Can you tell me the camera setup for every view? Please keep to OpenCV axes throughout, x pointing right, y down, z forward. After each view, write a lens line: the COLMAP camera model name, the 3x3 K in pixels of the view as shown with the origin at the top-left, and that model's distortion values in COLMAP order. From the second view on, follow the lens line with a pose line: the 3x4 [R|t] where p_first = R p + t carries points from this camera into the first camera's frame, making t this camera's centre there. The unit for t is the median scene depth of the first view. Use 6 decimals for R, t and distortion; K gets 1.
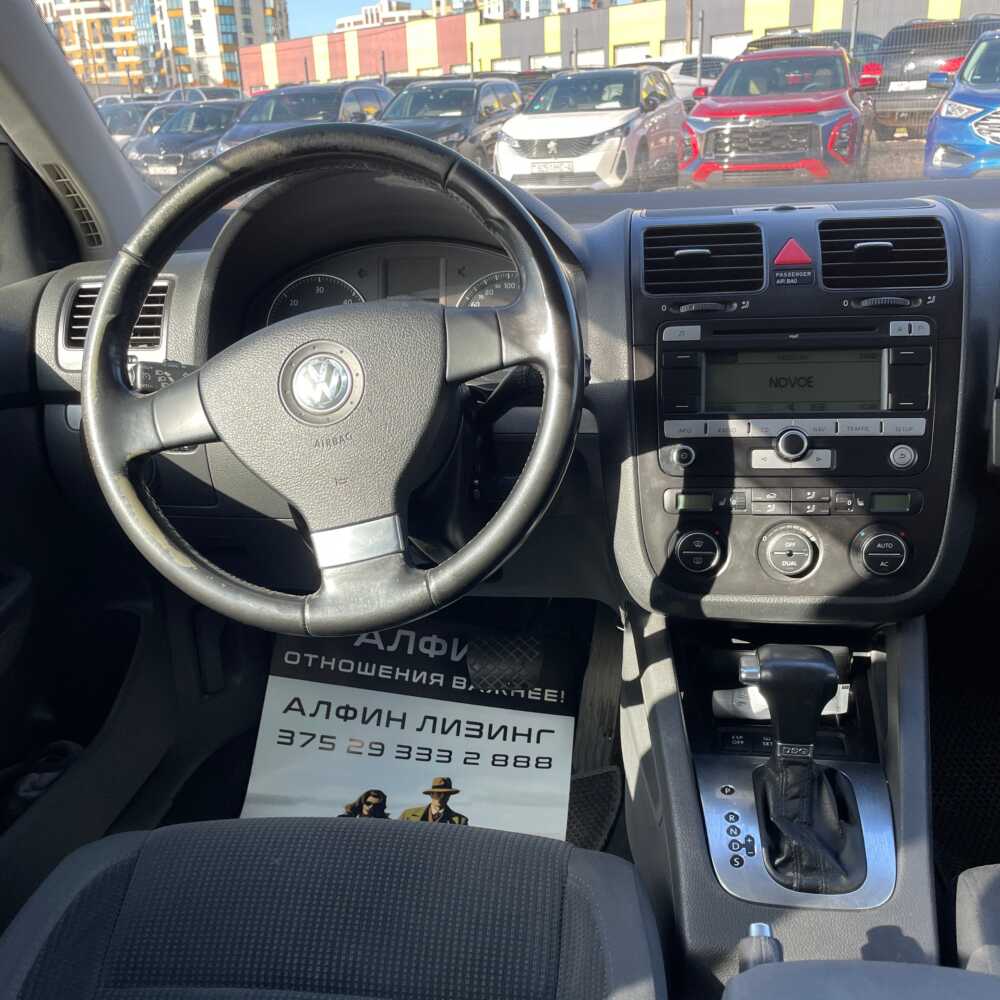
lens RADIAL K [[1069.6, 0, 499.2], [0, 1069.6, 560.1], [0, 0, 1]] dist [0.052871, -0.005961]
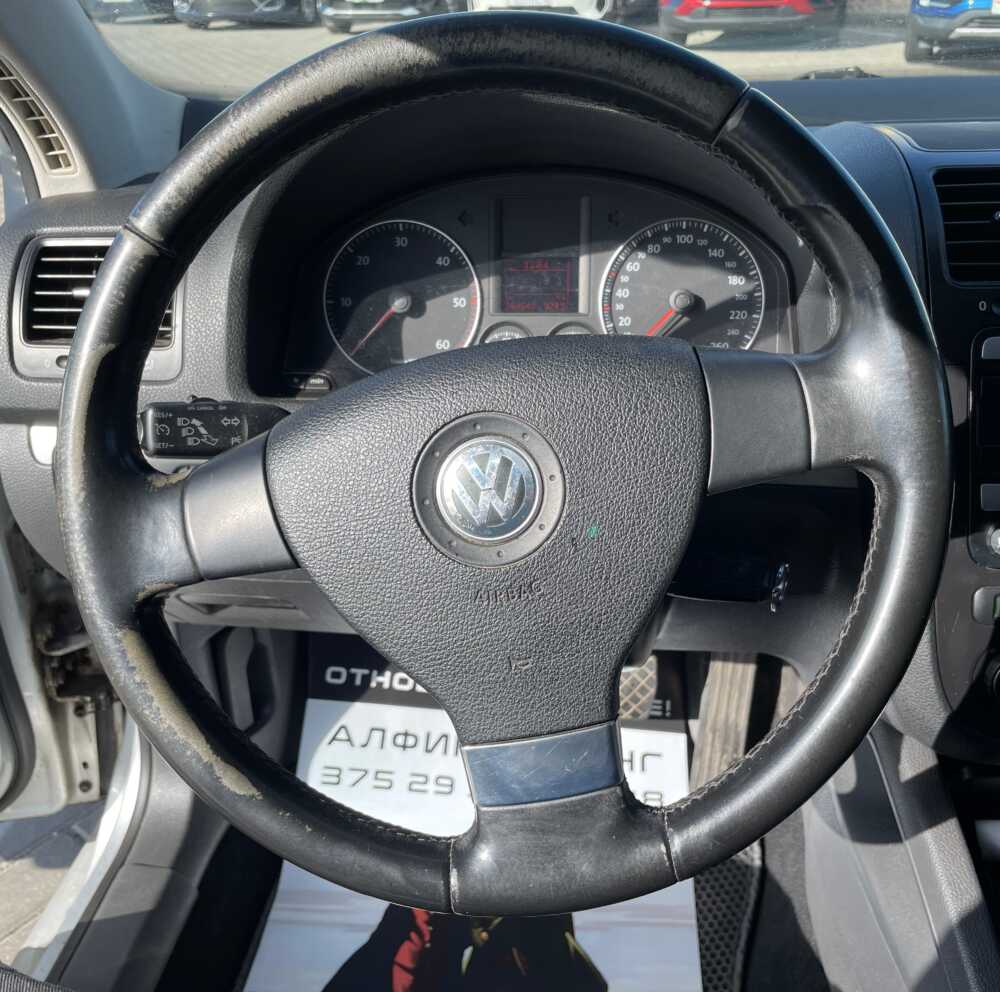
lens RADIAL K [[1035.6, 0, 519.7], [0, 1035.6, 494.2], [0, 0, 1]] dist [0.040867, -0.005760]
pose [[0.998673, -0.012713, 0.049903, -0.129701], [0.007944, 0.995481, 0.094623, -0.157511], [-0.050880, -0.094101, 0.994262, 0.333597]]
